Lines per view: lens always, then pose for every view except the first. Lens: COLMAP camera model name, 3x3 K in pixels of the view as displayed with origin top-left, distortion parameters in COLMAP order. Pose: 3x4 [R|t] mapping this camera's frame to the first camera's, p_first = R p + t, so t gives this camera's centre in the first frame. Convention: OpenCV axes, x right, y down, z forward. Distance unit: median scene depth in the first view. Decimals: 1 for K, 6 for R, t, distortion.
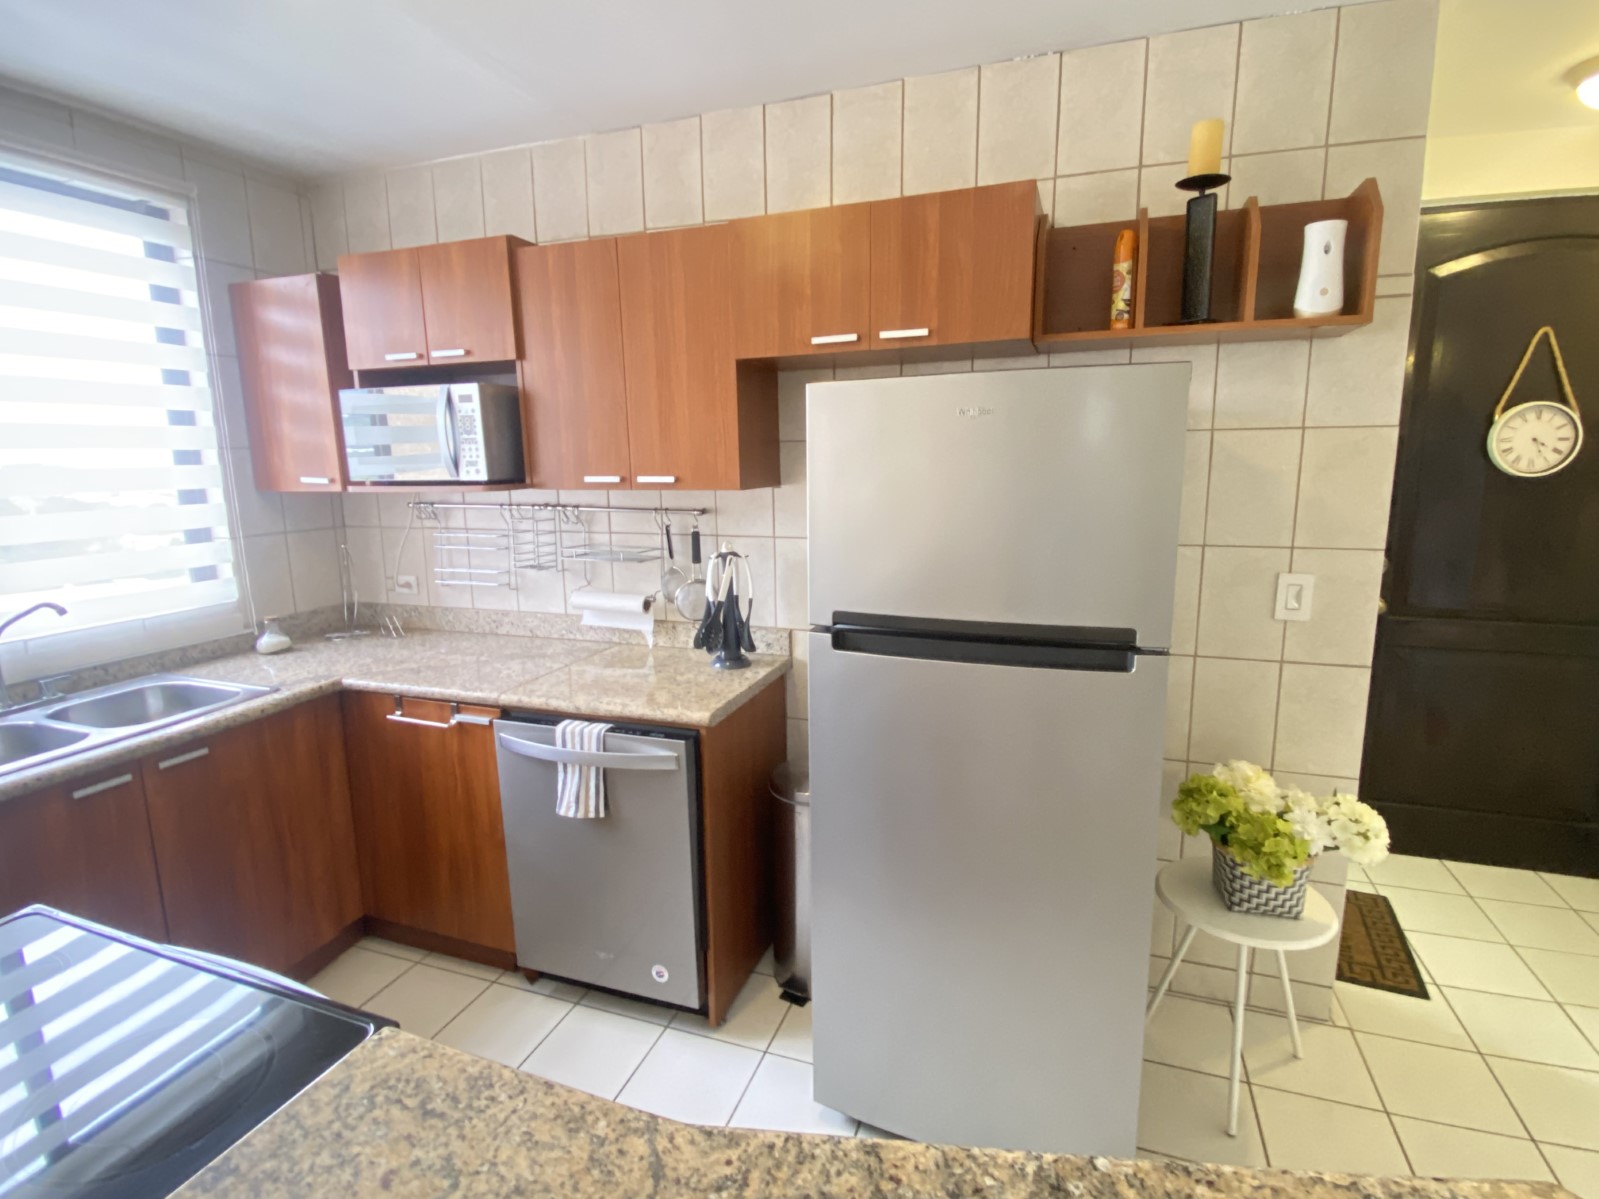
lens RADIAL K [[812.2, 0, 805.6], [0, 812.2, 593.0], [0, 0, 1]] dist [0.021585, -0.023115]
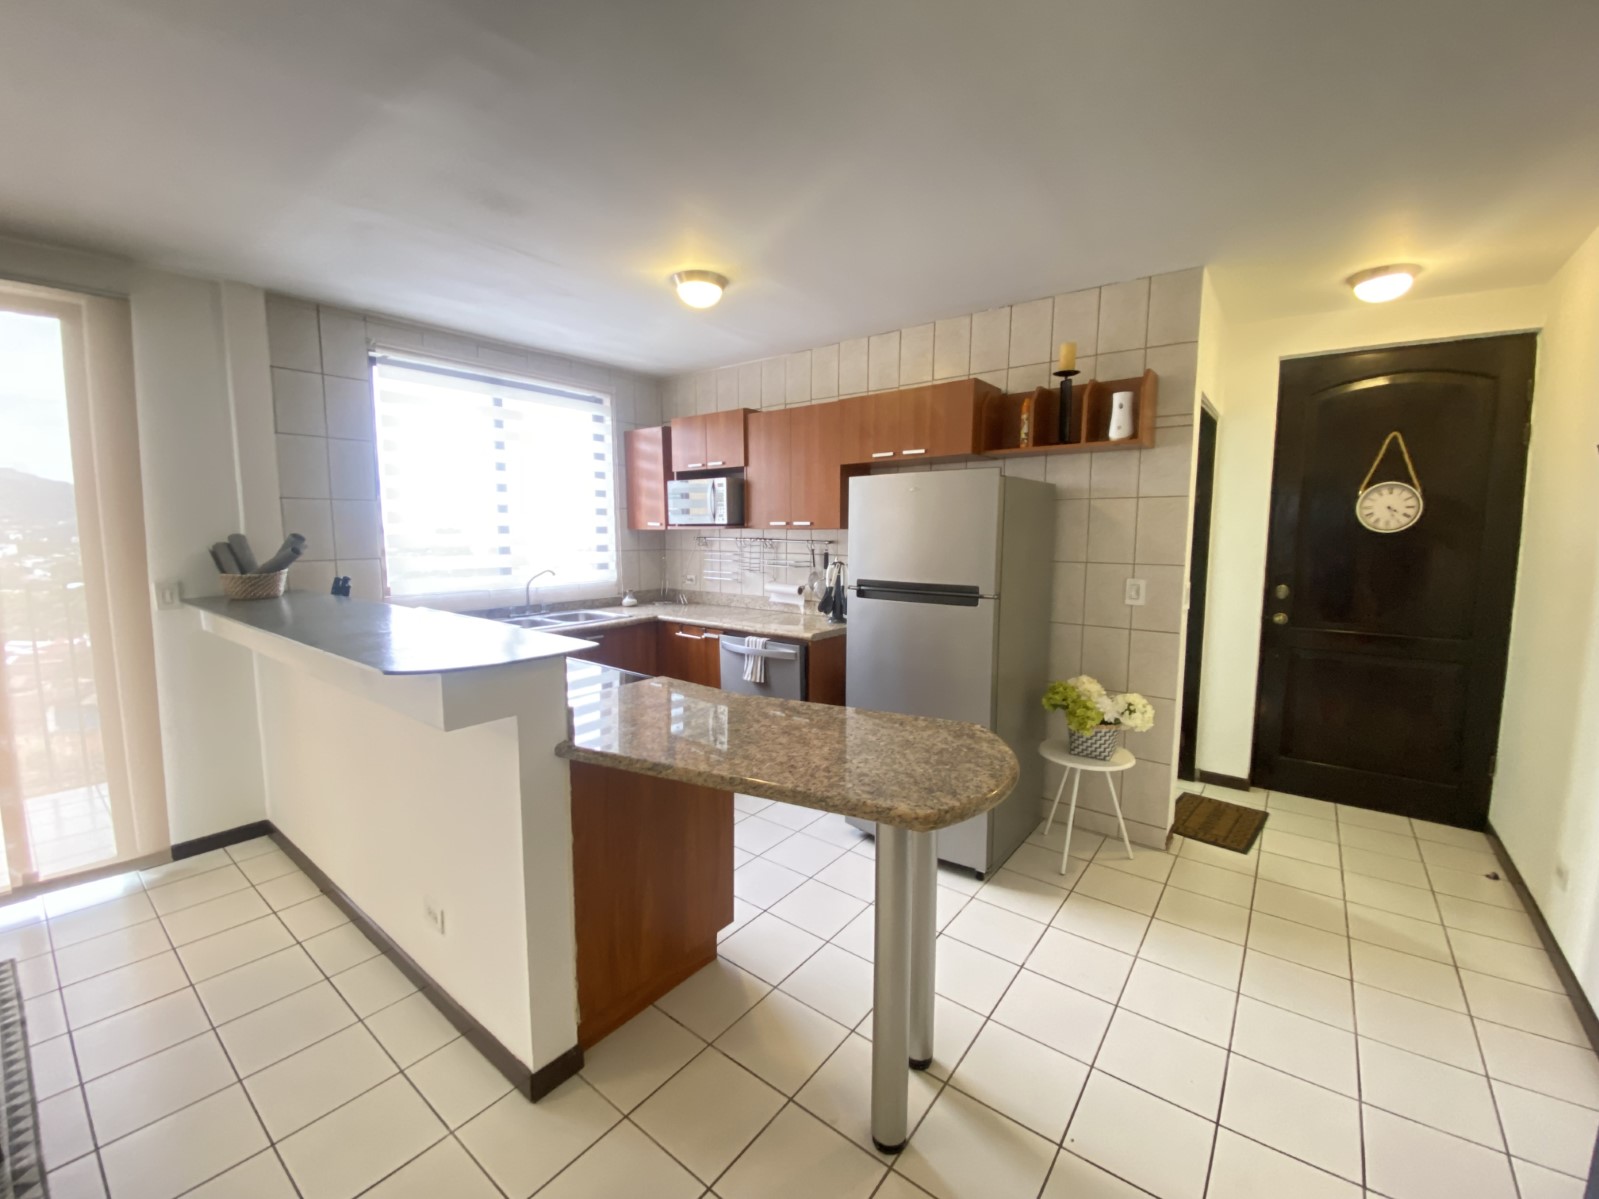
lens RADIAL K [[655.1, 0, 793.3], [0, 655.1, 597.6], [0, 0, 1]] dist [0.019278, -0.019173]
pose [[0.947846, 0.047387, -0.315185, 0.295080], [-0.067157, 0.996378, -0.052157, 0.120733], [0.311572, 0.070604, 0.947596, -0.499910]]
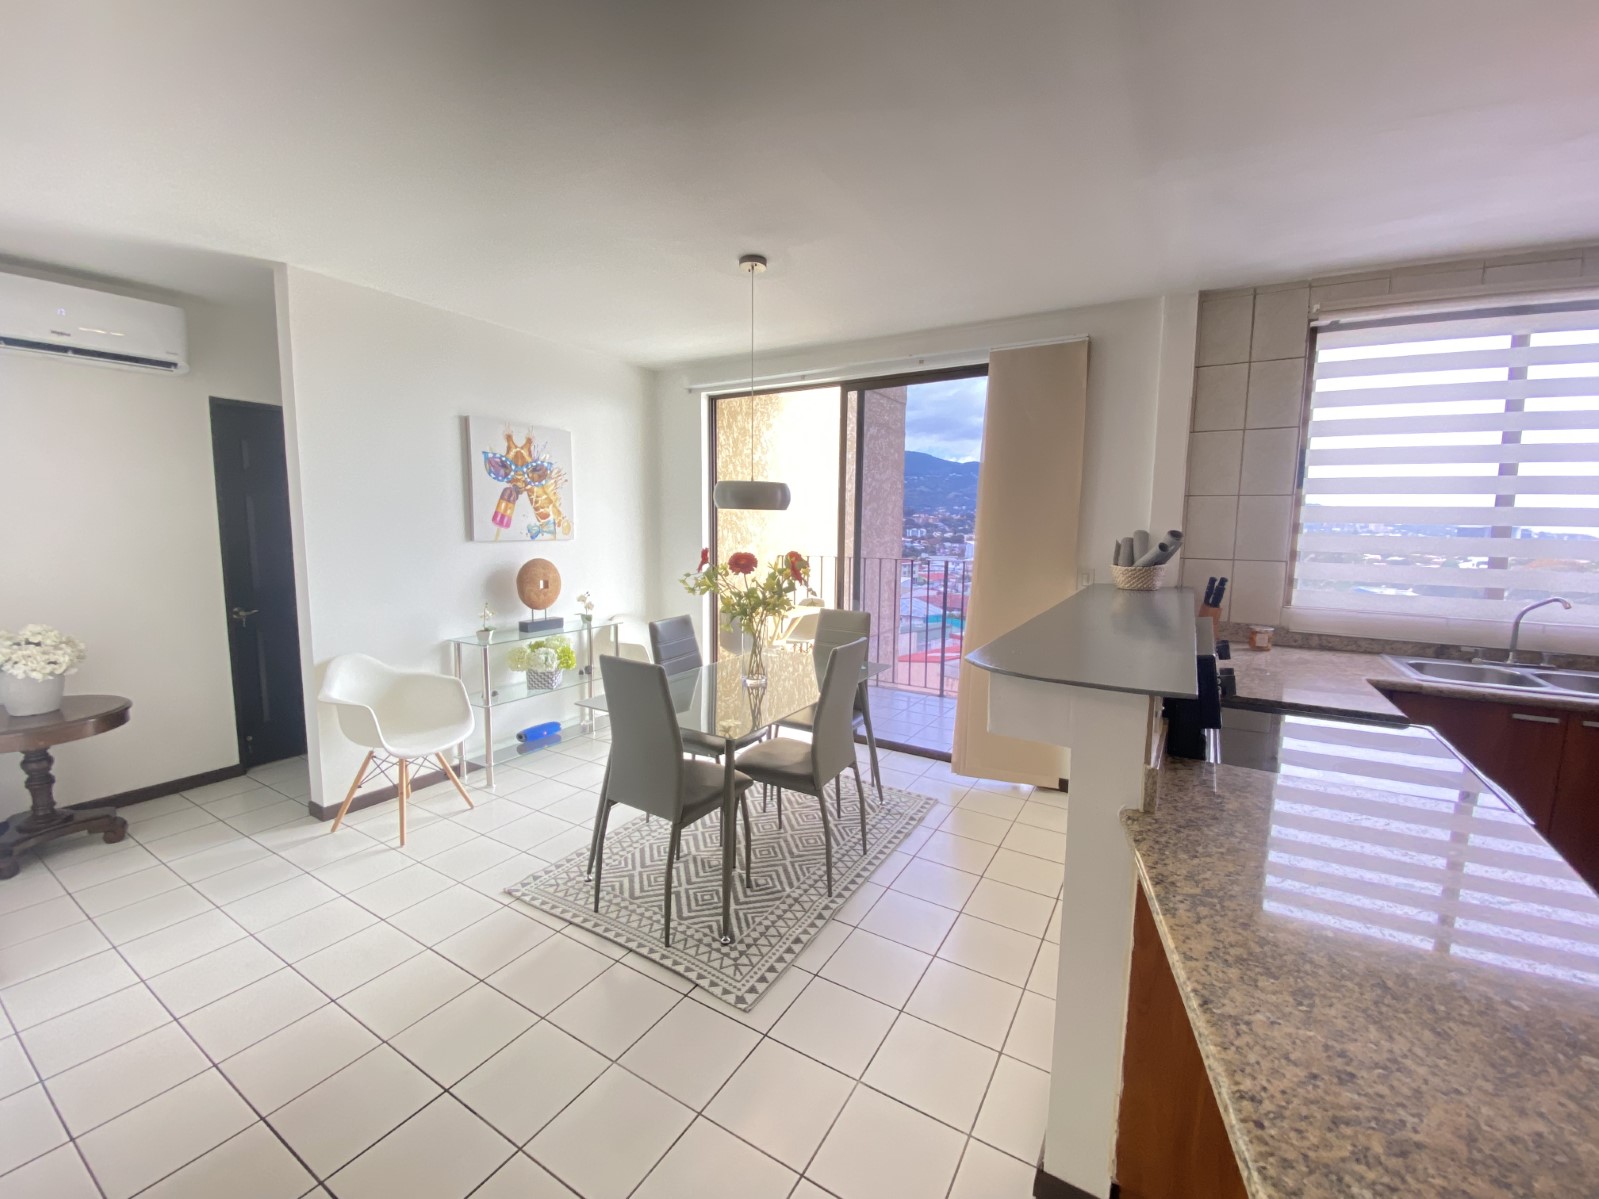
lens RADIAL K [[655.1, 0, 793.3], [0, 655.1, 597.6], [0, 0, 1]] dist [0.019278, -0.019173]
pose [[-0.203372, 0.124987, -0.971091, 0.390938], [-0.175651, 0.971070, 0.161770, 0.050590], [0.963217, 0.203473, -0.175534, -0.103295]]
